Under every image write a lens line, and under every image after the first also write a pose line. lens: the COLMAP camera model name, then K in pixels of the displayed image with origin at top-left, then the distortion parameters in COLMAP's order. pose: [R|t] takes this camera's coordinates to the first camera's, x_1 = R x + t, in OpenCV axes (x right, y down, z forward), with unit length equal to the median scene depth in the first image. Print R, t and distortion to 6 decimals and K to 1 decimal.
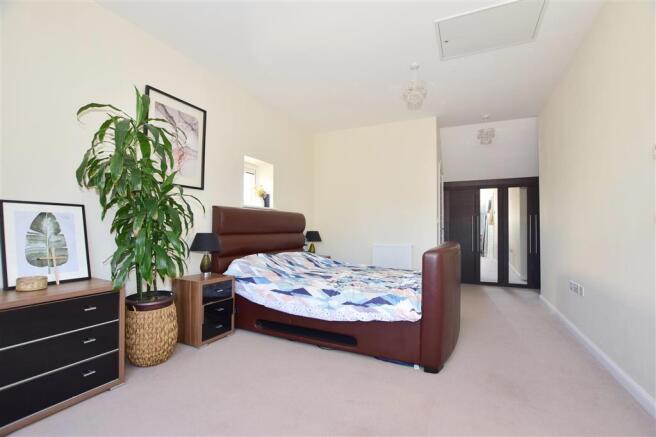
lens RADIAL K [[286.7, 0, 329.4], [0, 286.7, 223.8], [0, 0, 1]] dist [-0.028495, 0.002606]
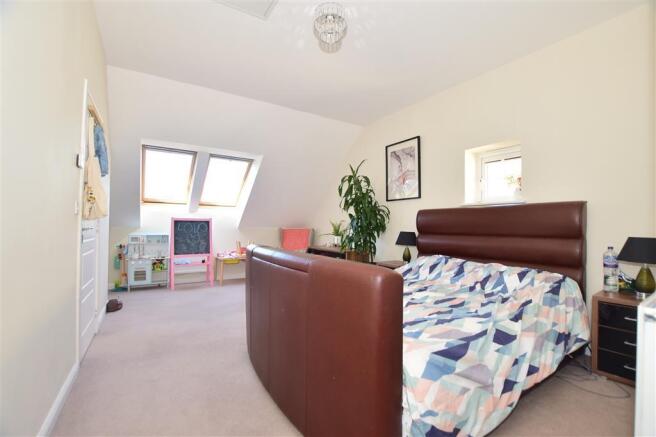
lens RADIAL K [[286.7, 0, 328.8], [0, 286.7, 220.9], [0, 0, 1]] dist [-0.028495, 0.002606]
pose [[-0.510175, -0.018633, -0.859869, 0.931136], [0.007792, 0.999624, -0.026285, 0.015342], [0.860035, -0.020110, -0.509838, 1.394061]]
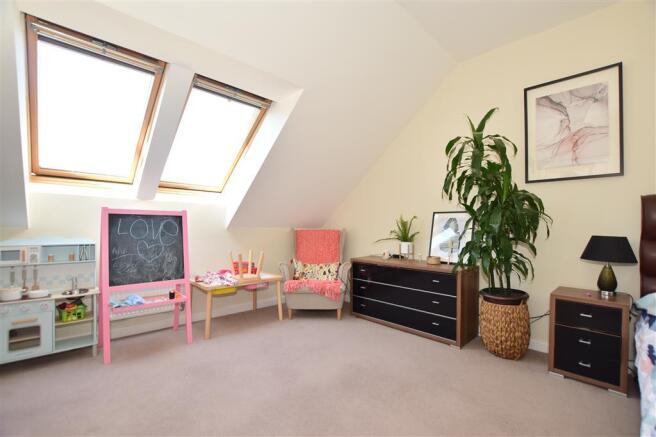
lens RADIAL K [[286.7, 0, 328.2], [0, 286.7, 221.2], [0, 0, 1]] dist [-0.028495, 0.002606]
pose [[-0.340168, -0.015868, -0.940231, 0.480215], [0.007626, 0.999778, -0.019632, 0.002402], [0.940334, -0.013848, -0.339971, 0.586249]]
